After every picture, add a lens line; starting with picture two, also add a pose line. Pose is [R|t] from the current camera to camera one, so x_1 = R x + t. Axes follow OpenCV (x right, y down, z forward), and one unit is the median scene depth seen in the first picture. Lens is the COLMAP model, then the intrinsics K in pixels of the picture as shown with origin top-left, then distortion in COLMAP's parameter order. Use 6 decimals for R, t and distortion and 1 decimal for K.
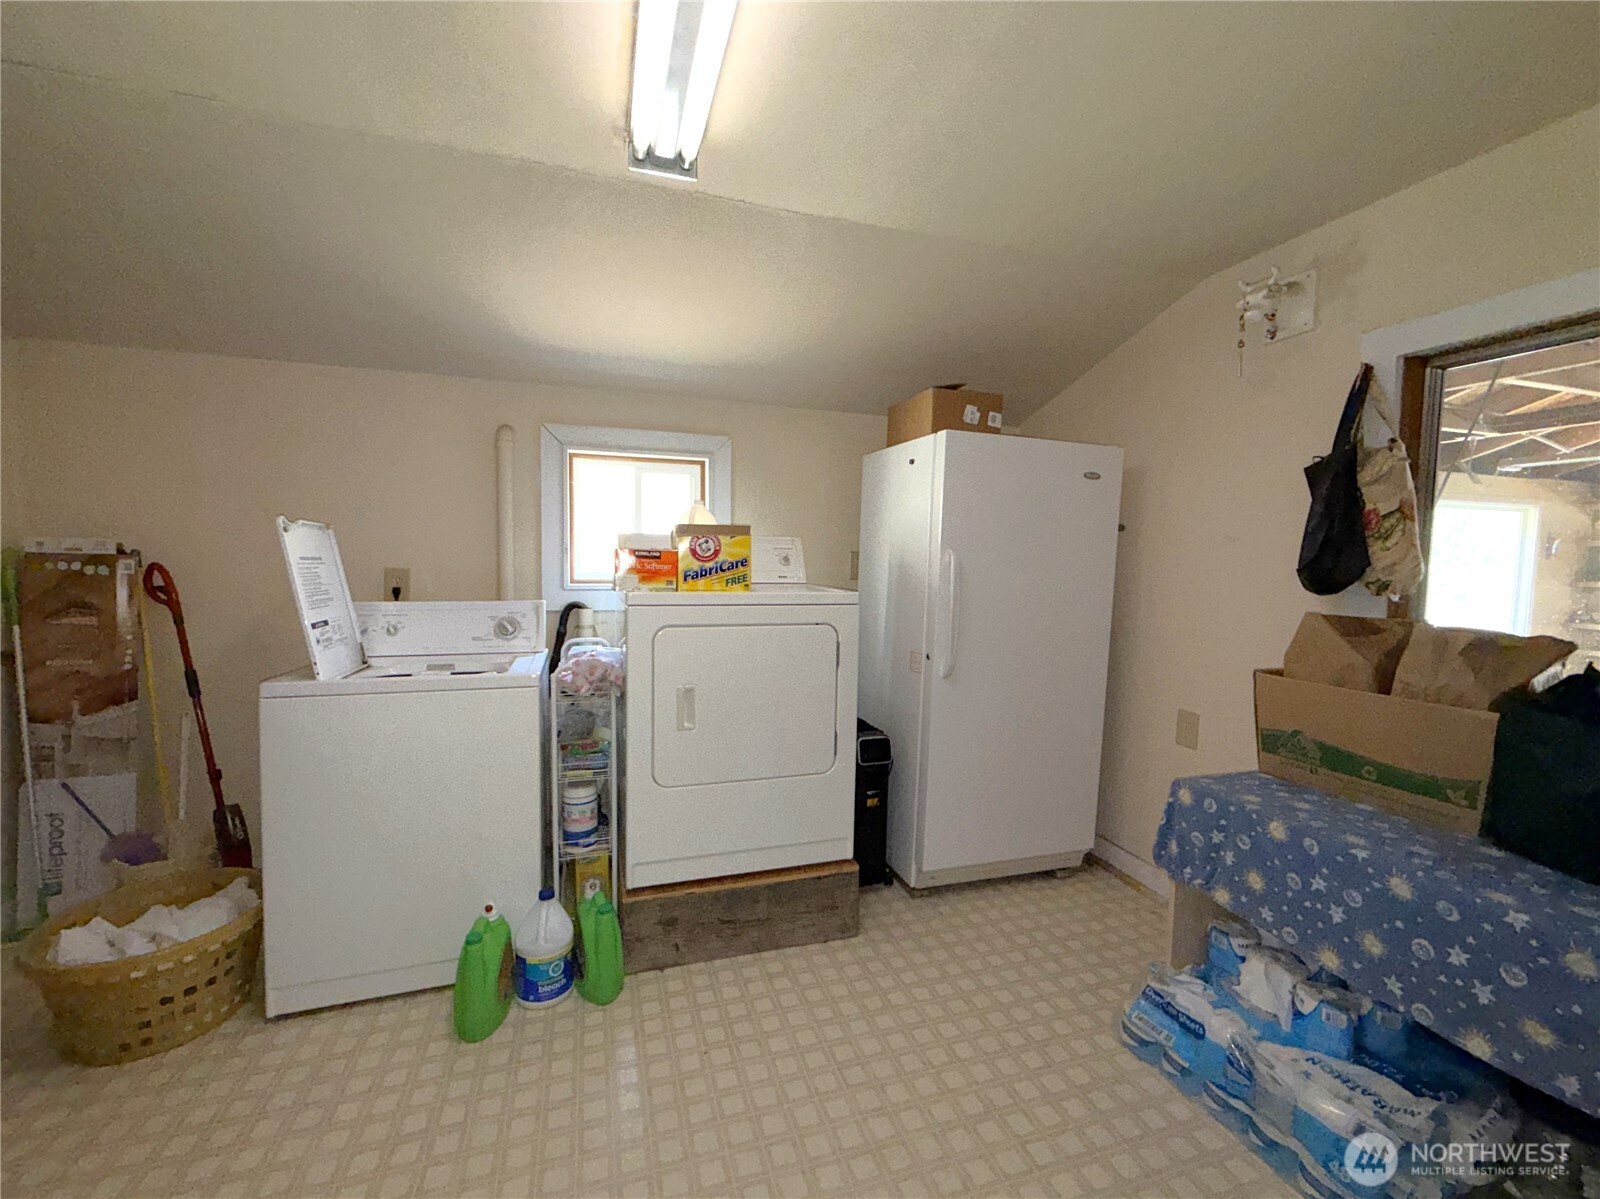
lens RADIAL K [[636.5, 0, 792.4], [0, 636.5, 602.1], [0, 0, 1]] dist [-0.001160, 0.000012]
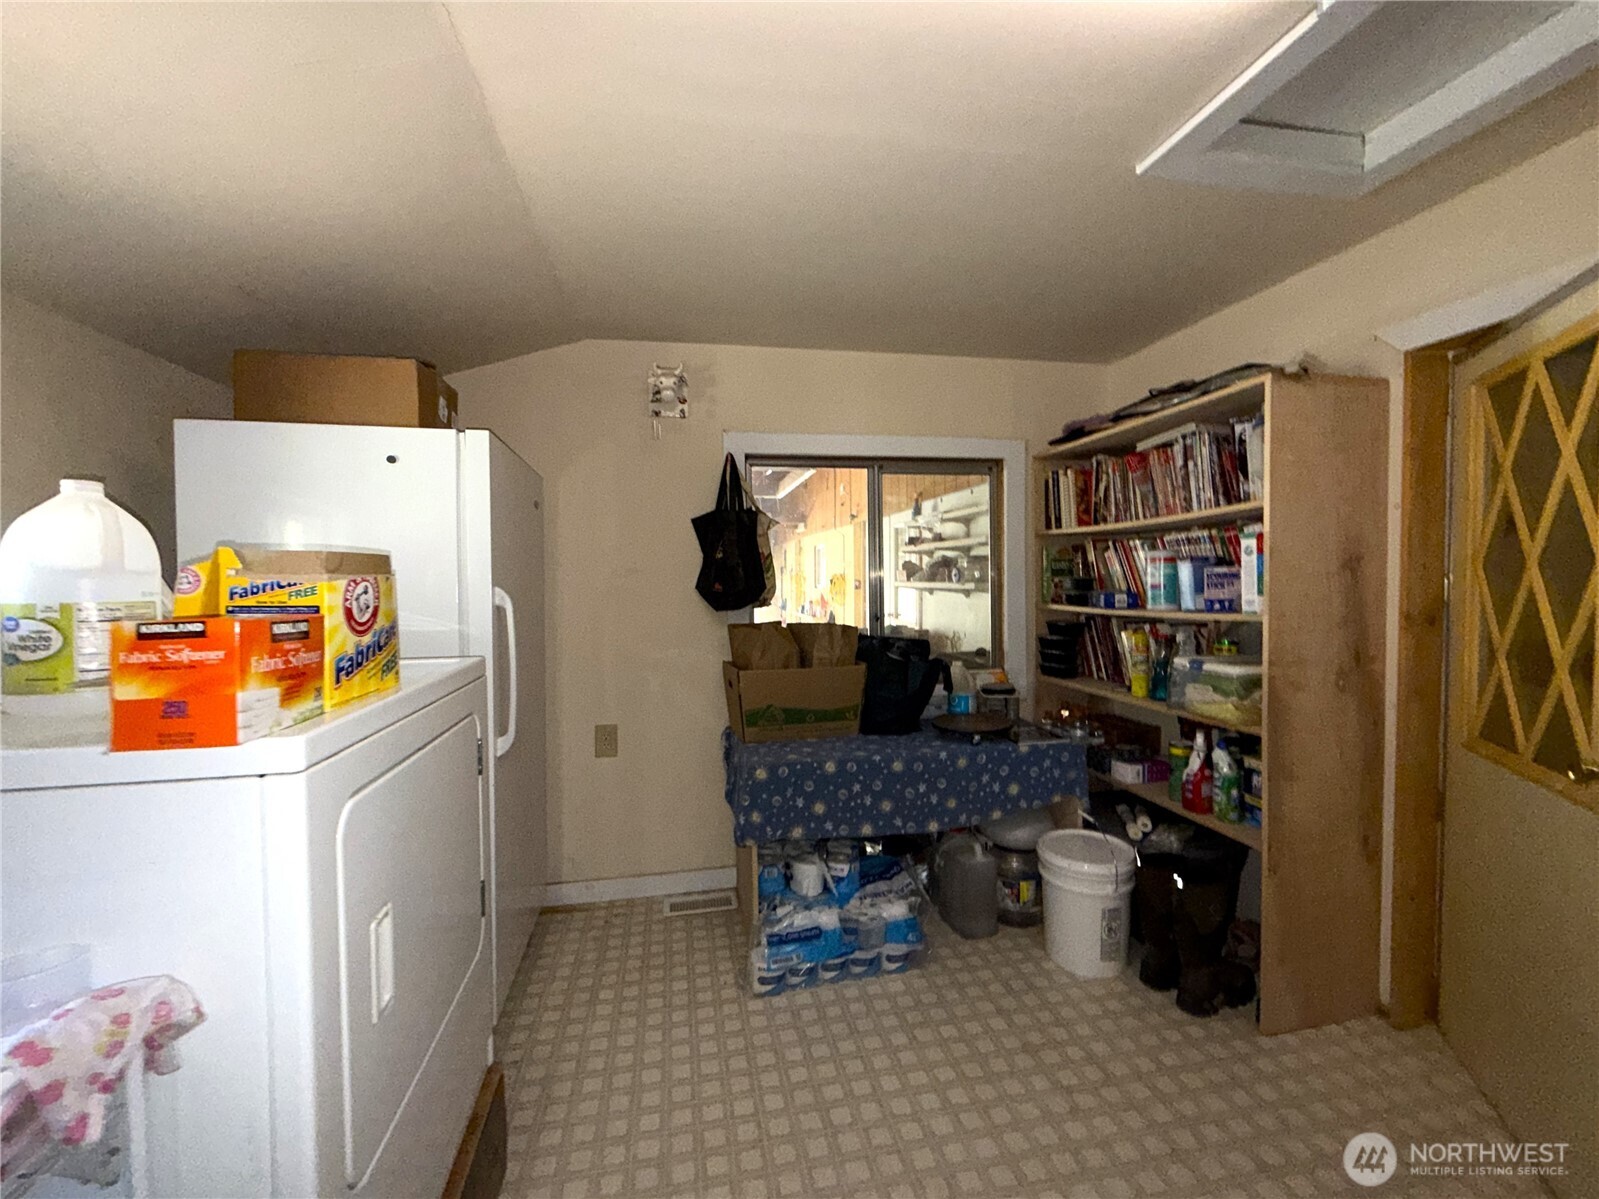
lens RADIAL K [[656.8, 0, 786.8], [0, 656.8, 601.5], [0, 0, 1]] dist [0.001144, 0.000192]
pose [[0.133277, -0.056729, 0.989454, -0.715759], [0.088152, 0.995082, 0.045178, -0.103228], [-0.987151, 0.081202, 0.137623, 0.795392]]
